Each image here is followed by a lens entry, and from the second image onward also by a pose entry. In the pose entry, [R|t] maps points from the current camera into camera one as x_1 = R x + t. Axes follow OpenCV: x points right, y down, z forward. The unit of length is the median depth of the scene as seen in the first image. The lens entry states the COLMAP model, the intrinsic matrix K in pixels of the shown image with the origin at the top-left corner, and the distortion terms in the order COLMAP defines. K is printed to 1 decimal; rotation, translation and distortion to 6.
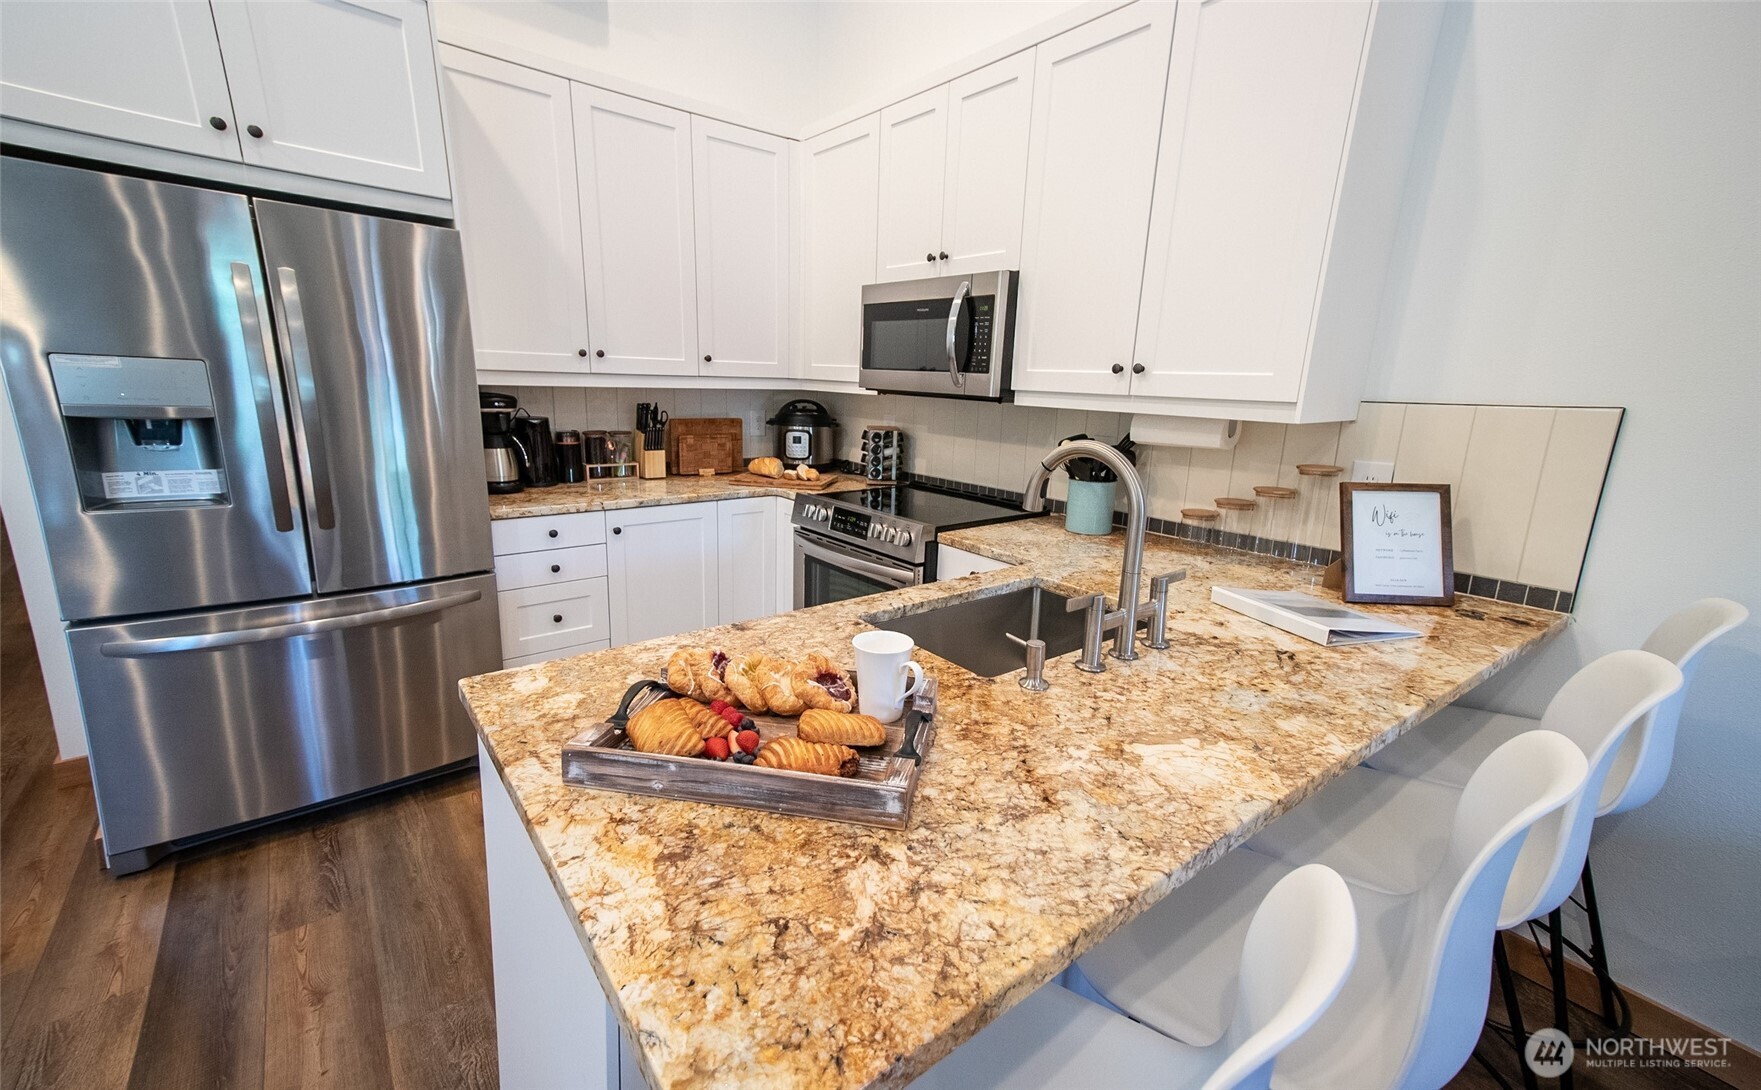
lens RADIAL K [[727.4, 0, 894.7], [0, 727.4, 549.3], [0, 0, 1]] dist [0.002061, -0.000002]
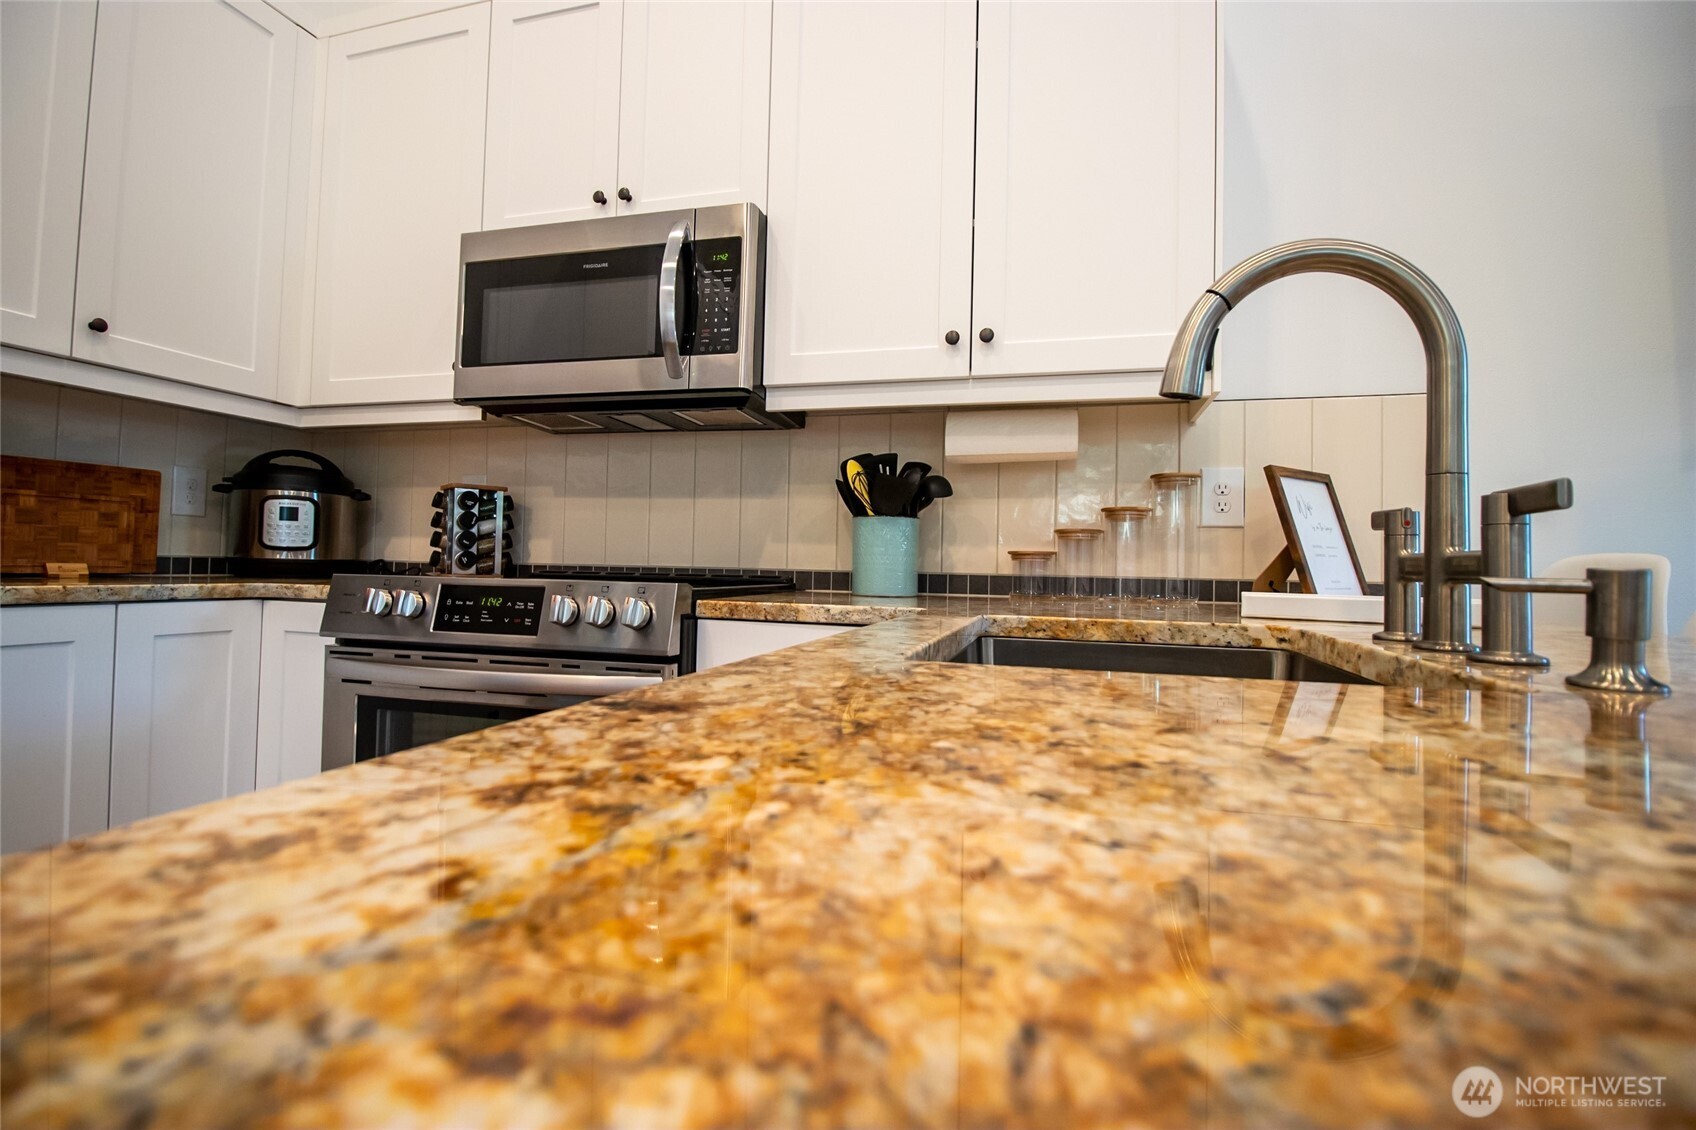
lens RADIAL K [[811.0, 0, 848.0], [0, 811.0, 565.0], [0, 0, 1]] dist [-0.018542, -0.000046]
pose [[0.821905, -0.009098, 0.569552, -0.159446], [0.137679, 0.973400, -0.183131, 0.065329], [-0.552736, 0.228931, 0.801295, 0.354073]]
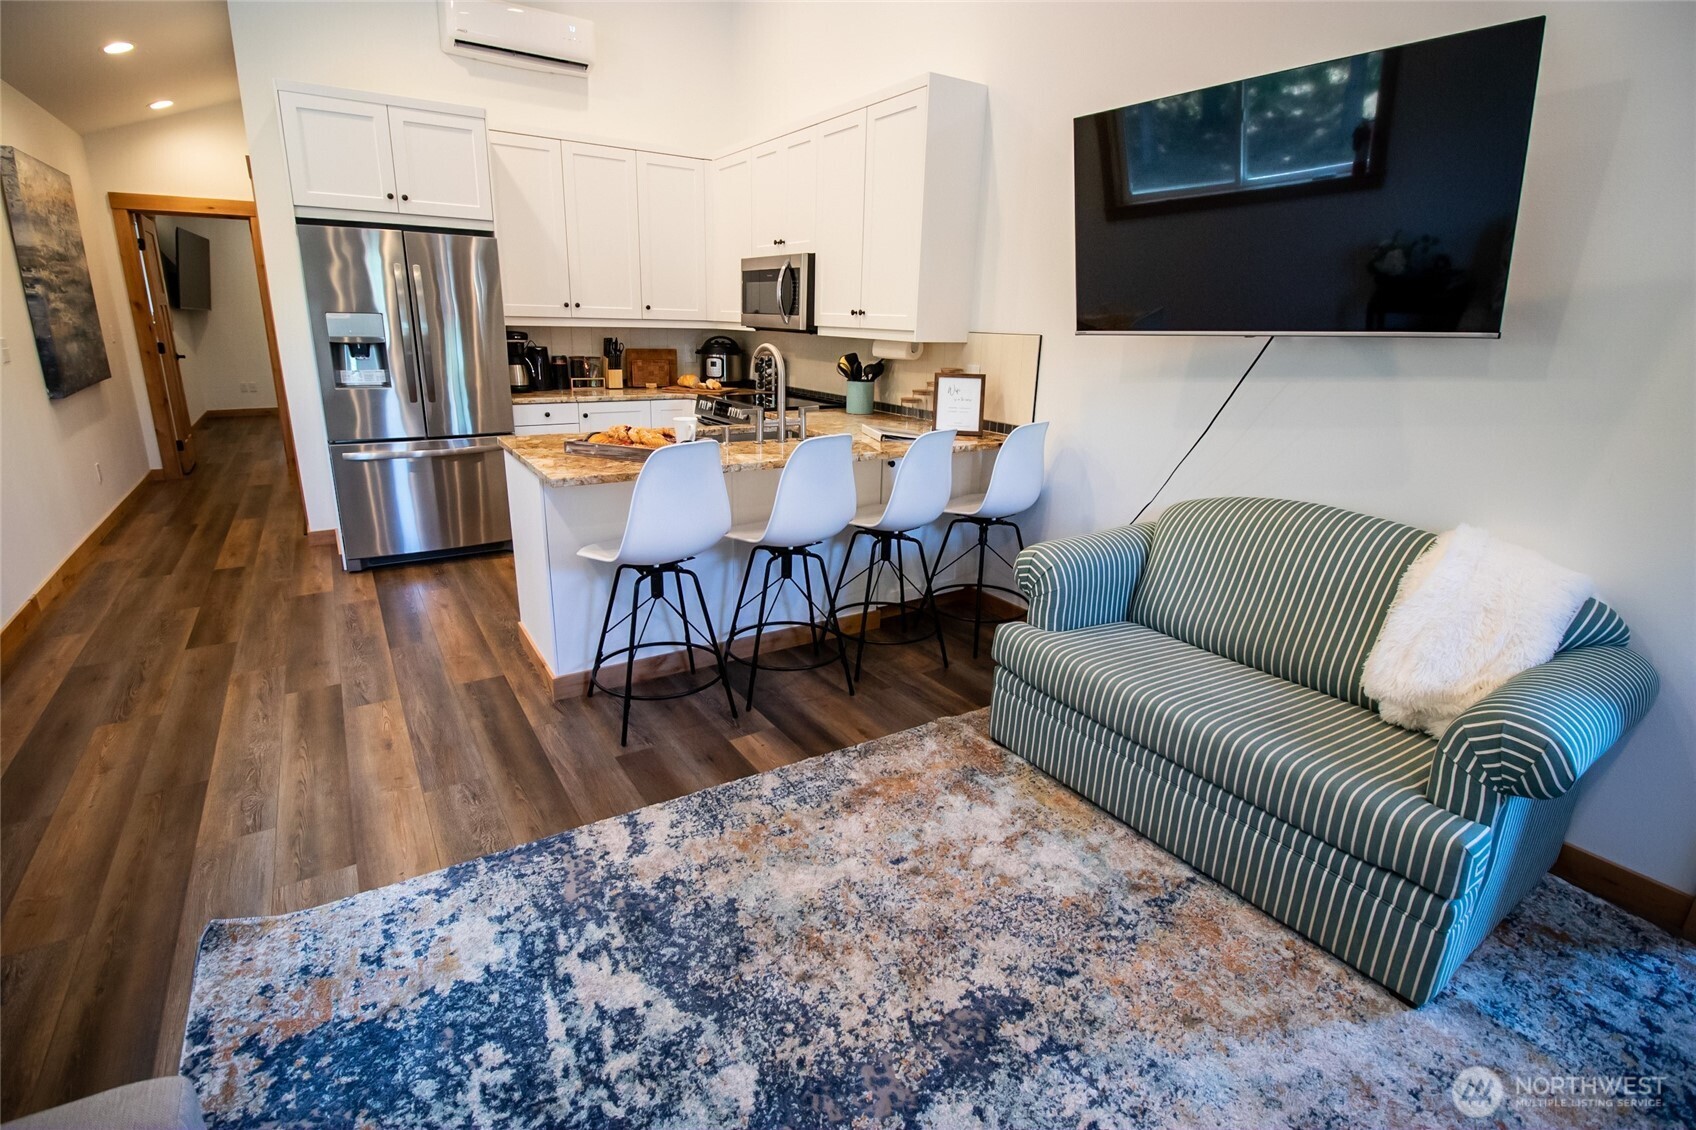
lens RADIAL K [[811.0, 0, 848.0], [0, 811.0, 565.0], [0, 0, 1]] dist [-0.018542, -0.000046]
pose [[0.993543, 0.029362, -0.109588, 0.378943], [-0.023104, 0.998052, 0.057943, 0.175907], [0.111076, -0.055037, 0.992287, -0.692094]]
